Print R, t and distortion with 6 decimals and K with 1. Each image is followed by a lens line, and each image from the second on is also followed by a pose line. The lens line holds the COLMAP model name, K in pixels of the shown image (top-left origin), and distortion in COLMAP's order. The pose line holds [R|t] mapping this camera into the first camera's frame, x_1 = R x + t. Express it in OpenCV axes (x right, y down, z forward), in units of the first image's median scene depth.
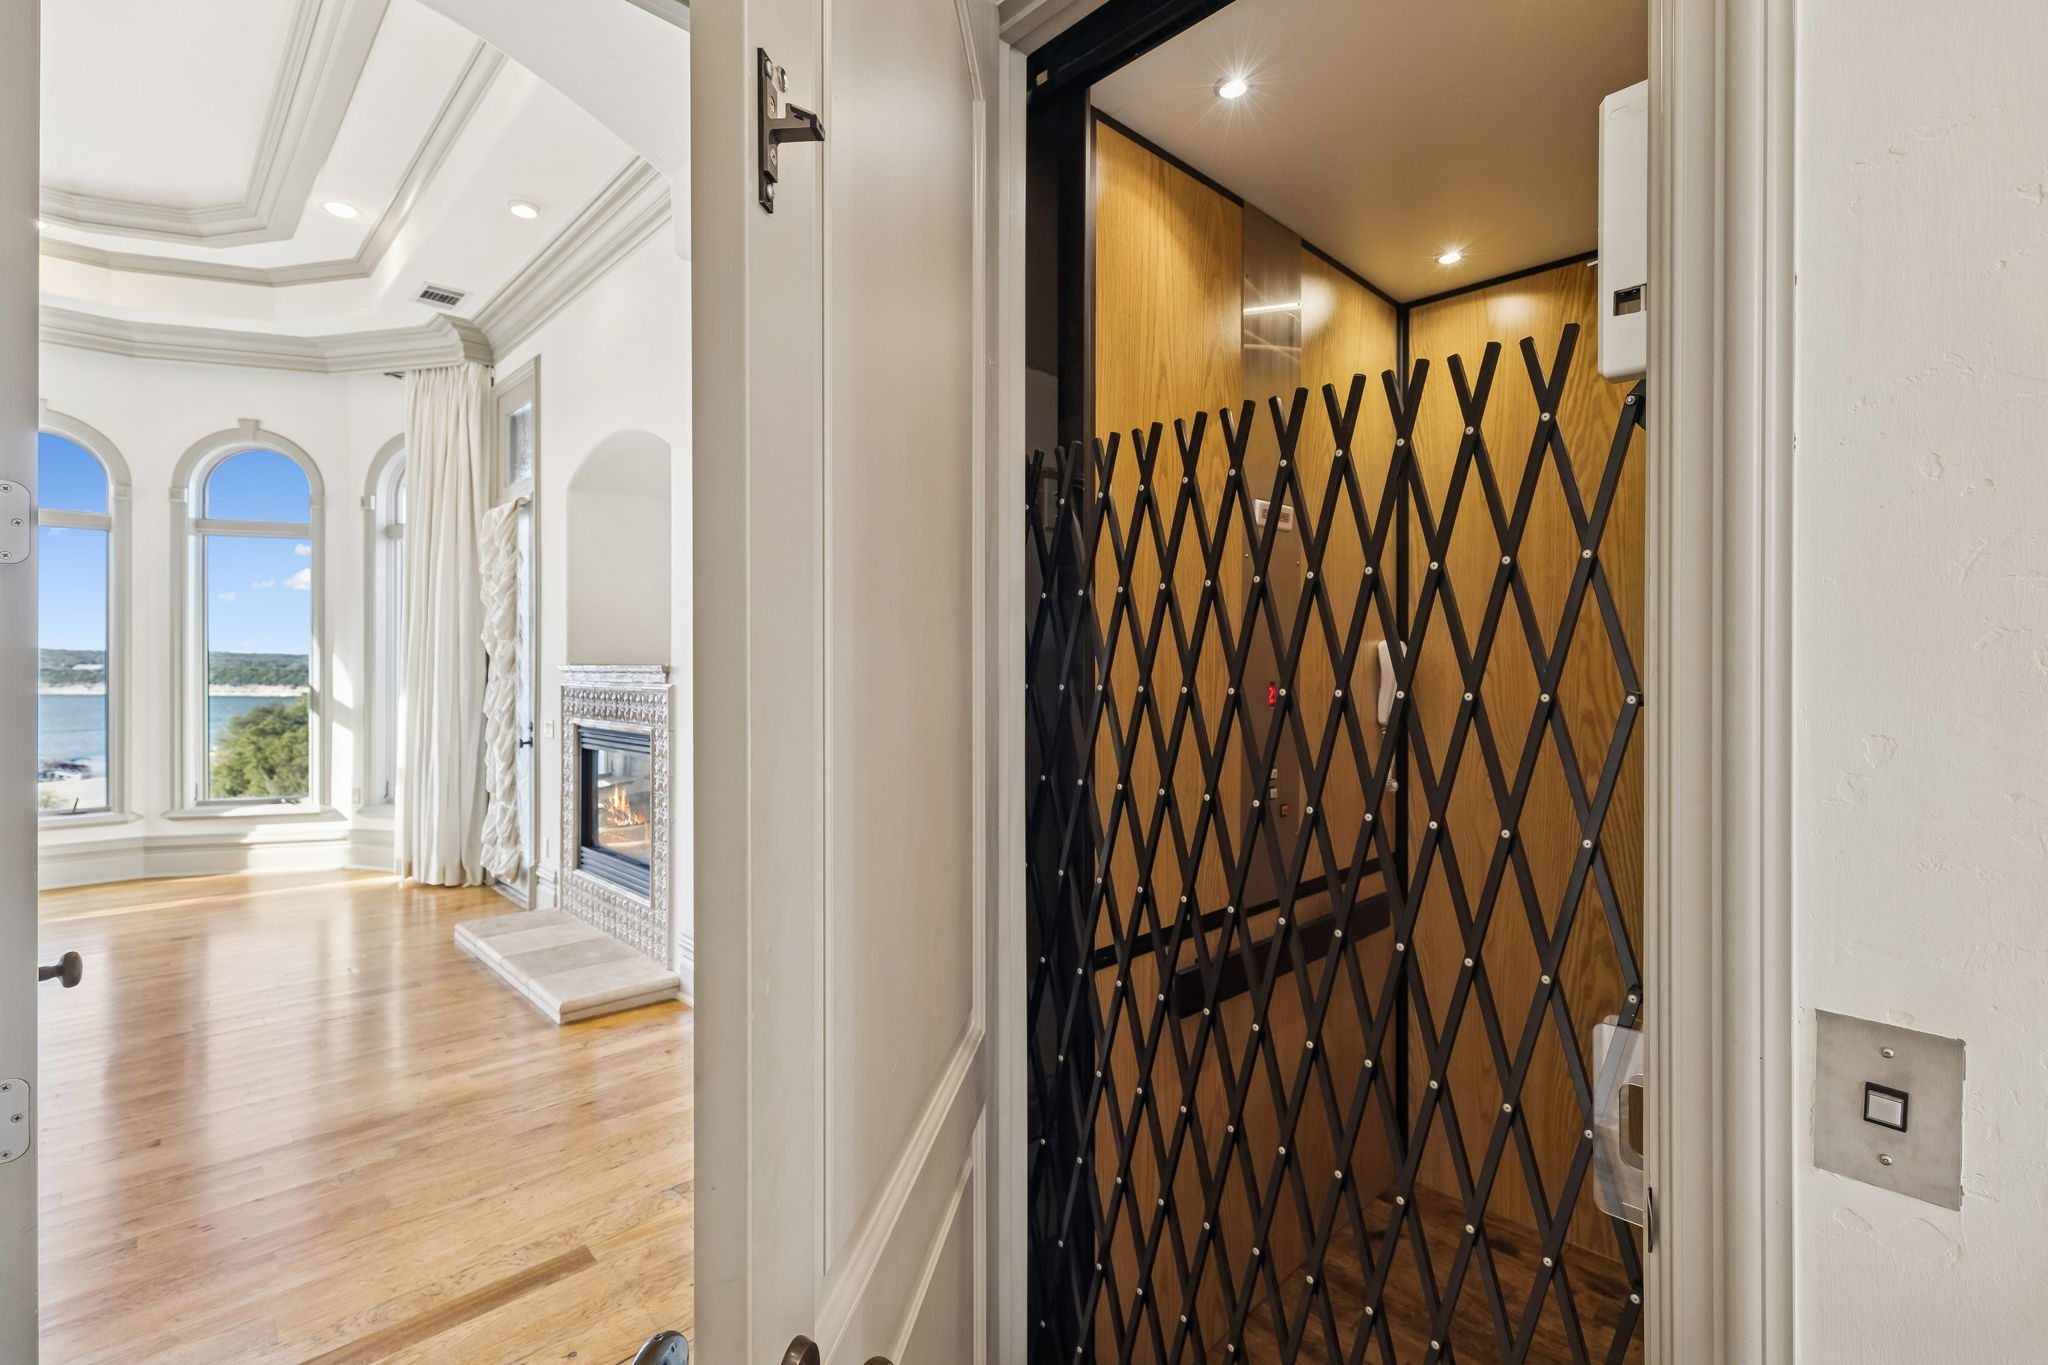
lens RADIAL K [[902.3, 0, 1020.1], [0, 902.3, 663.0], [0, 0, 1]] dist [-0.000098, -0.000149]
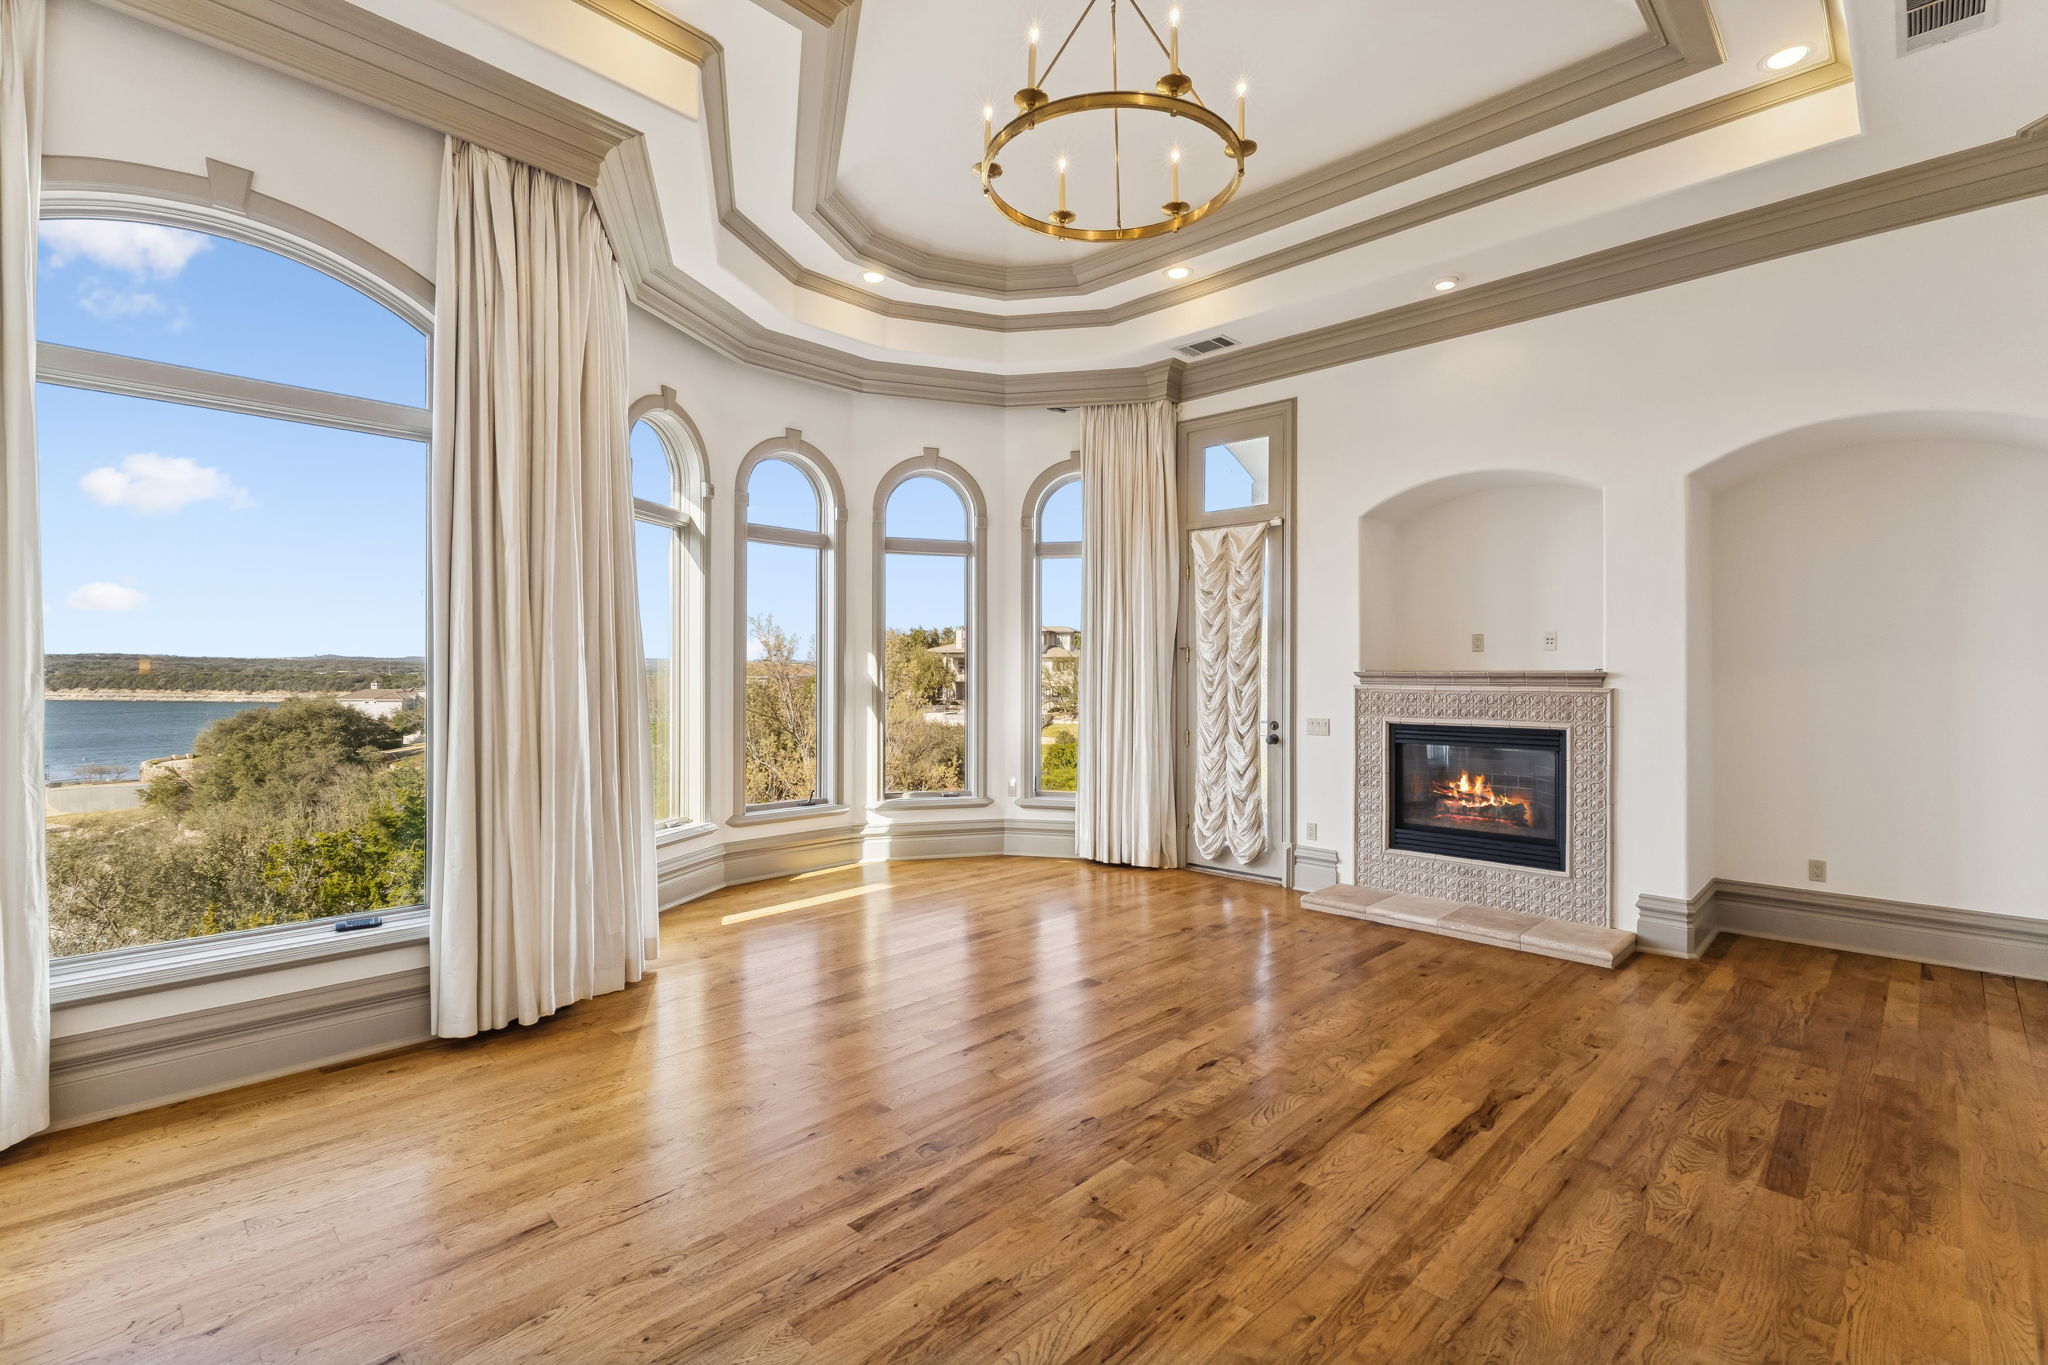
lens RADIAL K [[902.3, 0, 1020.1], [0, 902.3, 663.0], [0, 0, 1]] dist [-0.000098, -0.000149]
pose [[0.999294, -0.000462, 0.037565, -0.788632], [0.000635, 0.999989, -0.004583, -0.002471], [-0.037563, 0.004604, 0.999284, -0.106102]]
